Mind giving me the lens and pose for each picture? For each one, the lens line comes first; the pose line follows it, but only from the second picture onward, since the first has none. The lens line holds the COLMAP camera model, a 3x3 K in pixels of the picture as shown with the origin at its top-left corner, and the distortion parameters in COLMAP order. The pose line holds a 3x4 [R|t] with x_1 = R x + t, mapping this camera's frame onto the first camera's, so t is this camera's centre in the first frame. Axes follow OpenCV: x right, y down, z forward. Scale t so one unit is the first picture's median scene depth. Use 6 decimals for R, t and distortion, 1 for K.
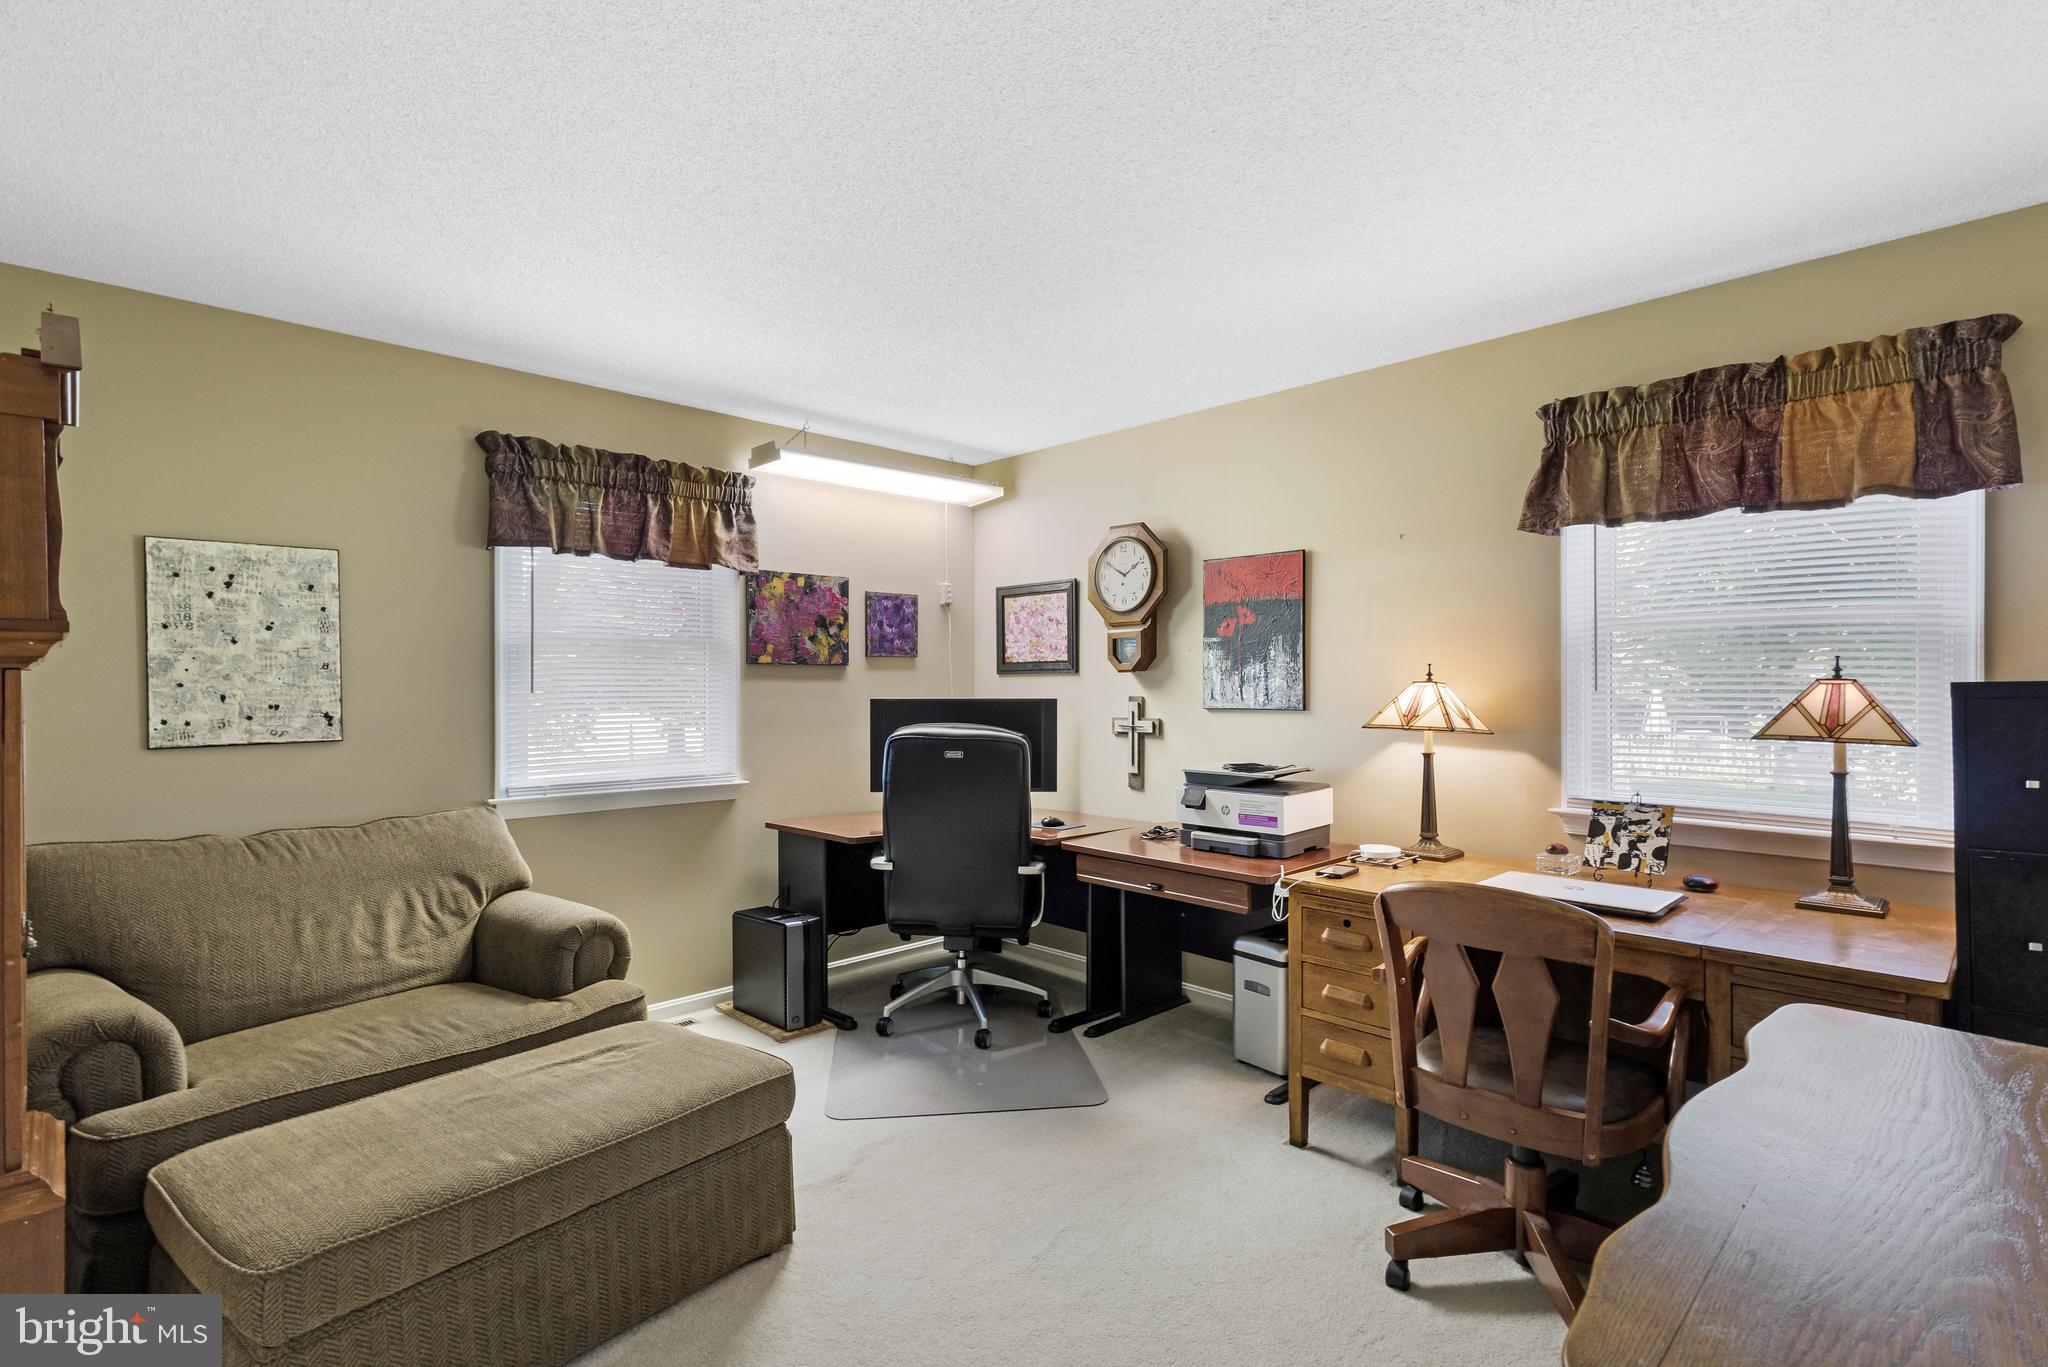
lens RADIAL K [[962.8, 0, 1024.0], [0, 962.8, 683.5], [0, 0, 1]] dist [-0.016174, -0.000046]
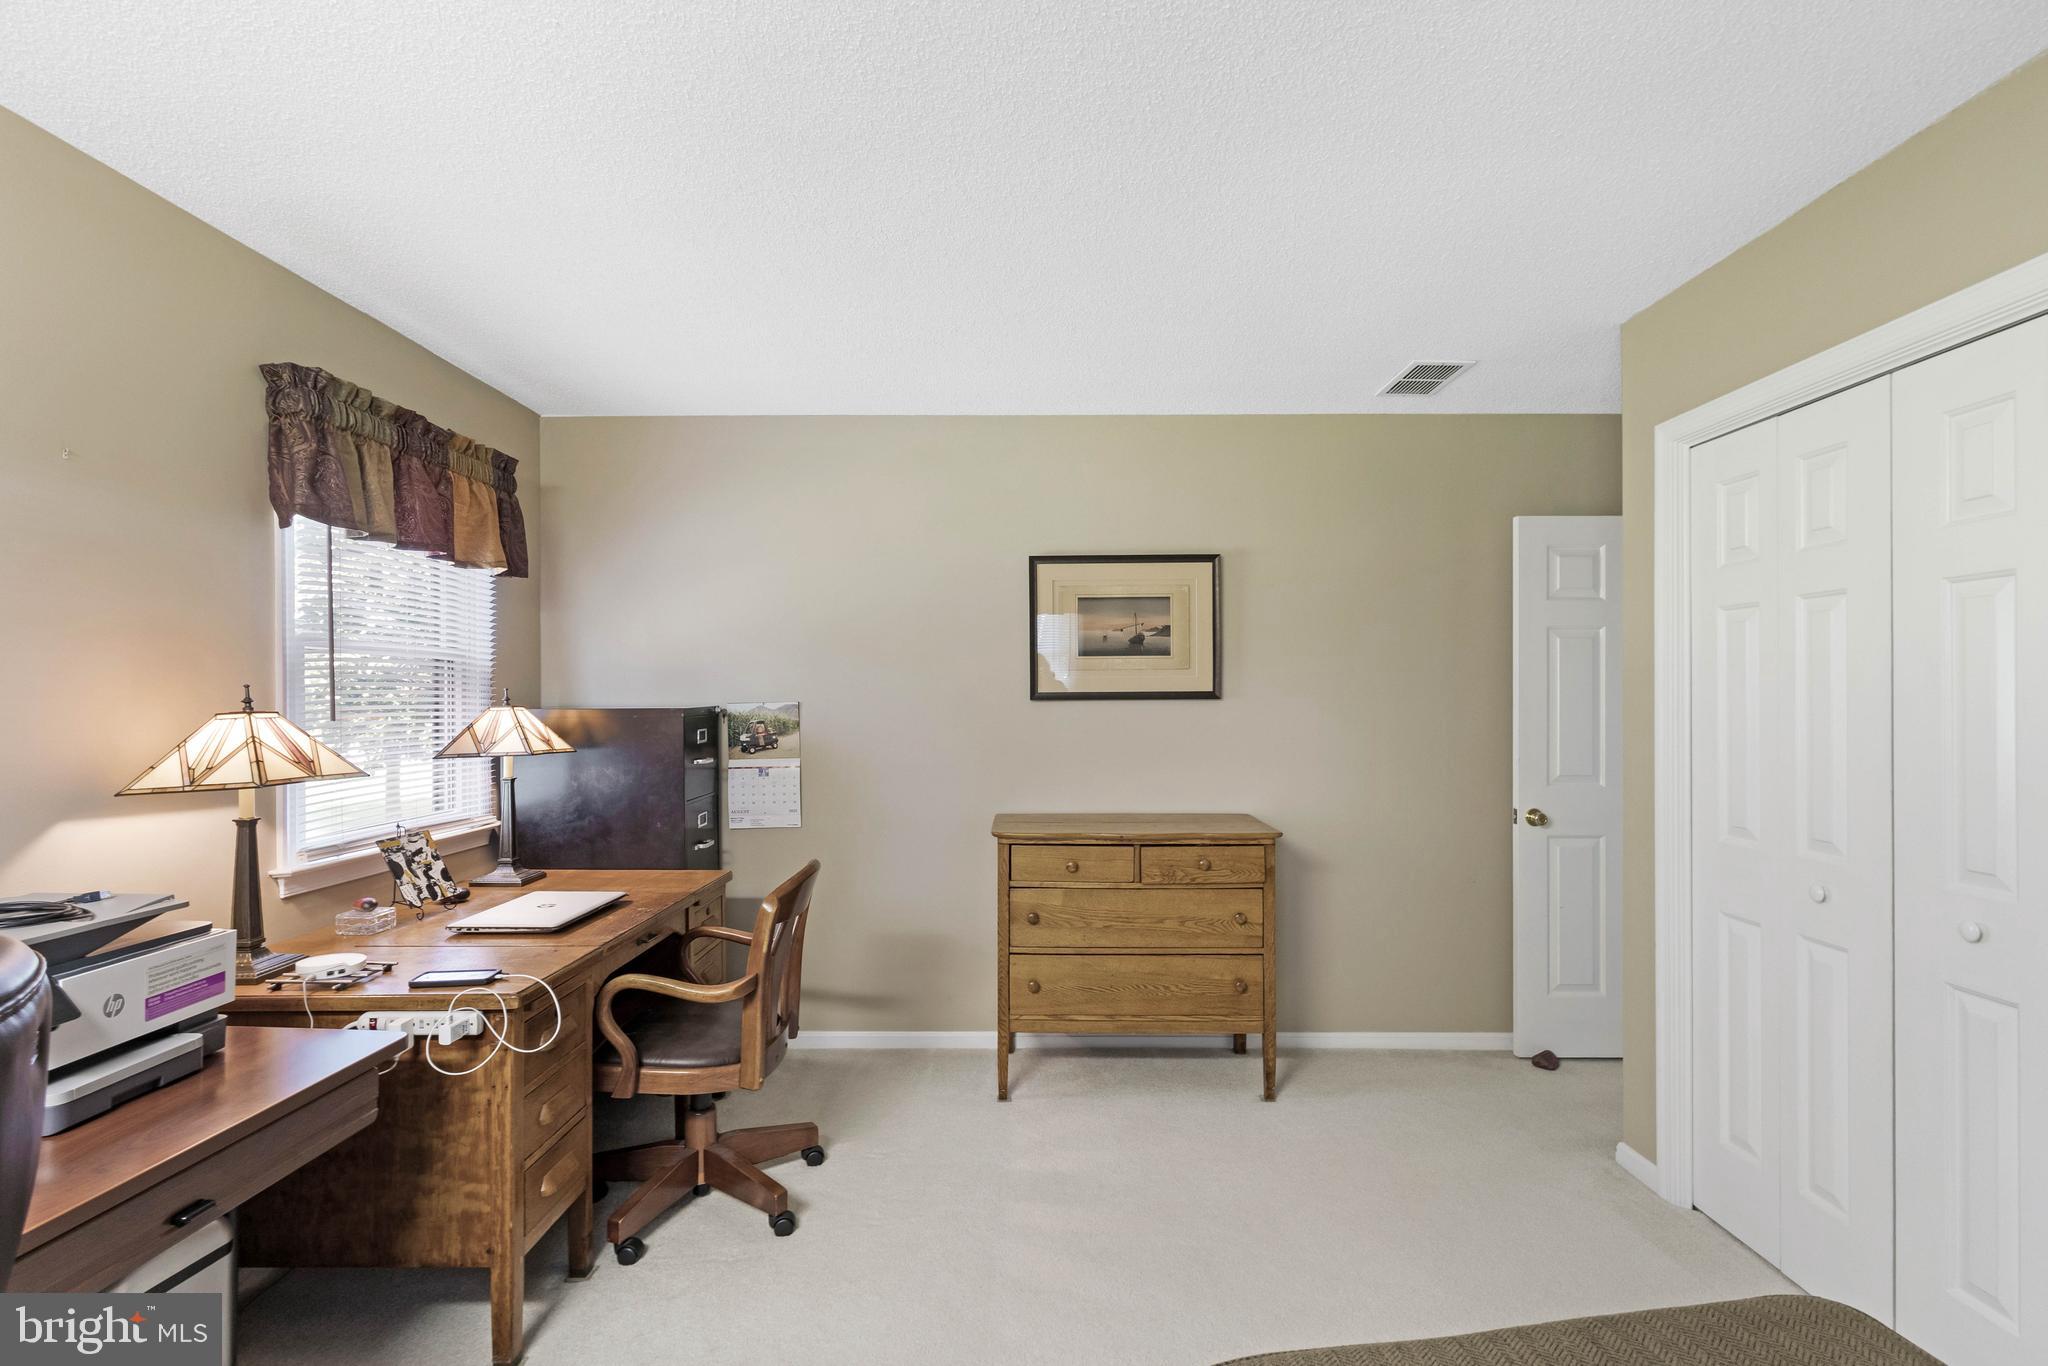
lens RADIAL K [[962.8, 0, 1024.0], [0, 962.8, 683.0], [0, 0, 1]] dist [-0.016174, -0.000046]
pose [[-0.701698, 0.010248, 0.712401, -0.513916], [0.002068, 0.999922, -0.012348, -0.017488], [-0.712471, -0.007191, -0.701664, 1.261144]]
